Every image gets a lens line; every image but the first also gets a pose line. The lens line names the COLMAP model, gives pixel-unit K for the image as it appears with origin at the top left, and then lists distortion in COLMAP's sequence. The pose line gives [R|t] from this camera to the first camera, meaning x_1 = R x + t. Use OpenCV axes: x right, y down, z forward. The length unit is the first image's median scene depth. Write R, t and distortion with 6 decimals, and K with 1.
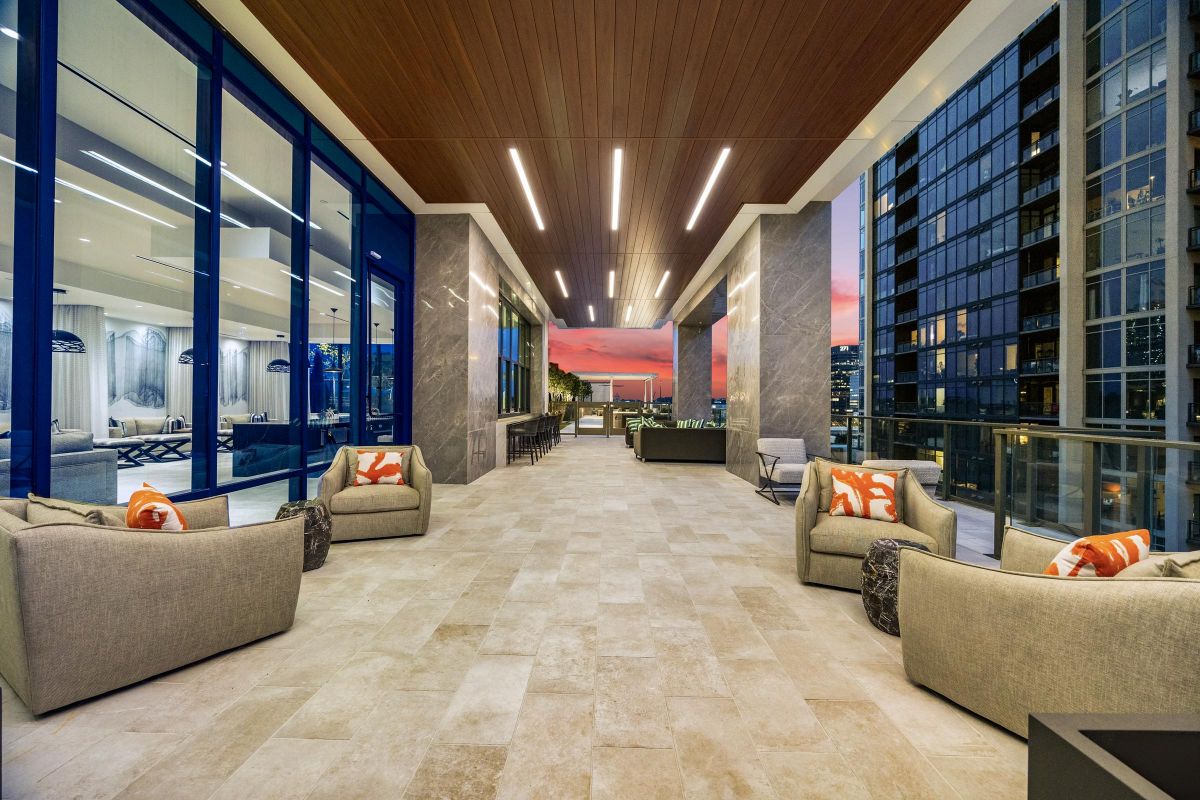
lens RADIAL K [[451.7, 0, 600.0], [0, 451.7, 400.0], [0, 0, 1]] dist [-0.000550, 0.000036]
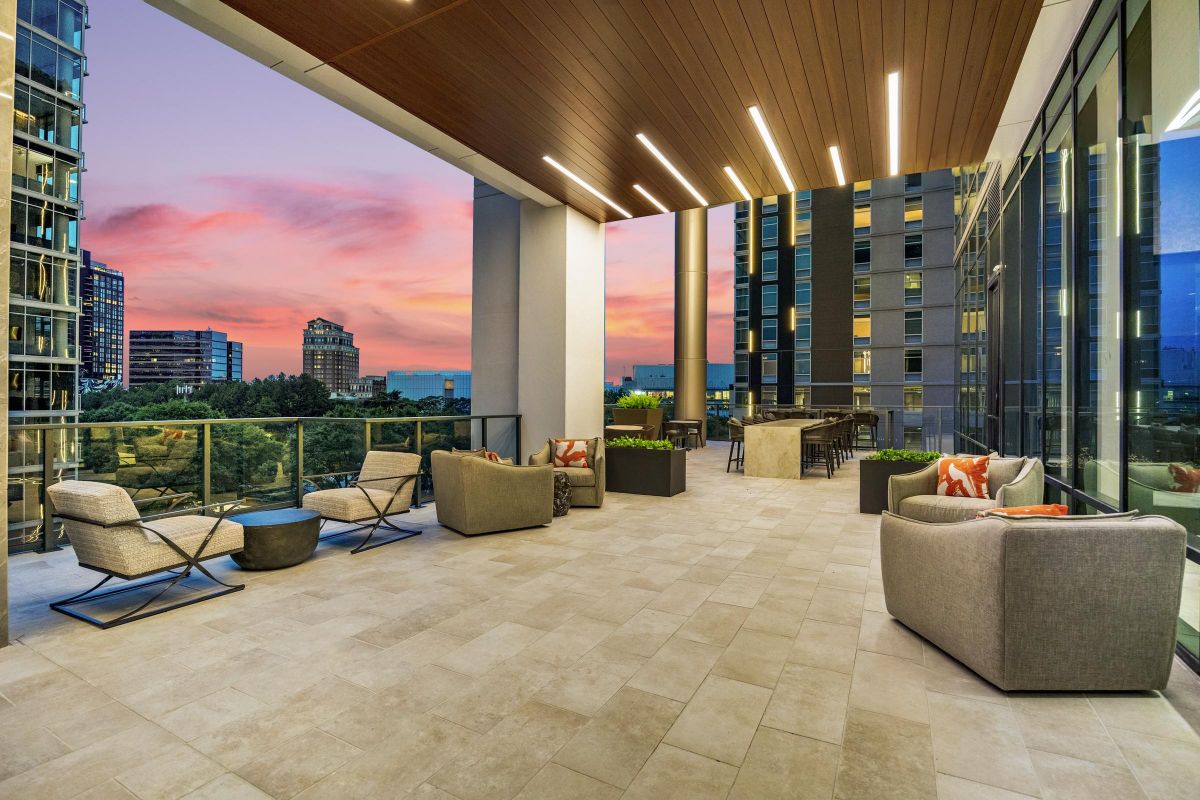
lens RADIAL K [[557.3, 0, 600.0], [0, 557.3, 400.0], [0, 0, 1]] dist [-0.011044, -0.000368]
pose [[-0.886593, -0.000683, 0.462551, -0.470039], [-0.004610, 0.999962, -0.007359, 0.012367], [-0.462528, -0.008657, -0.886562, 2.267449]]
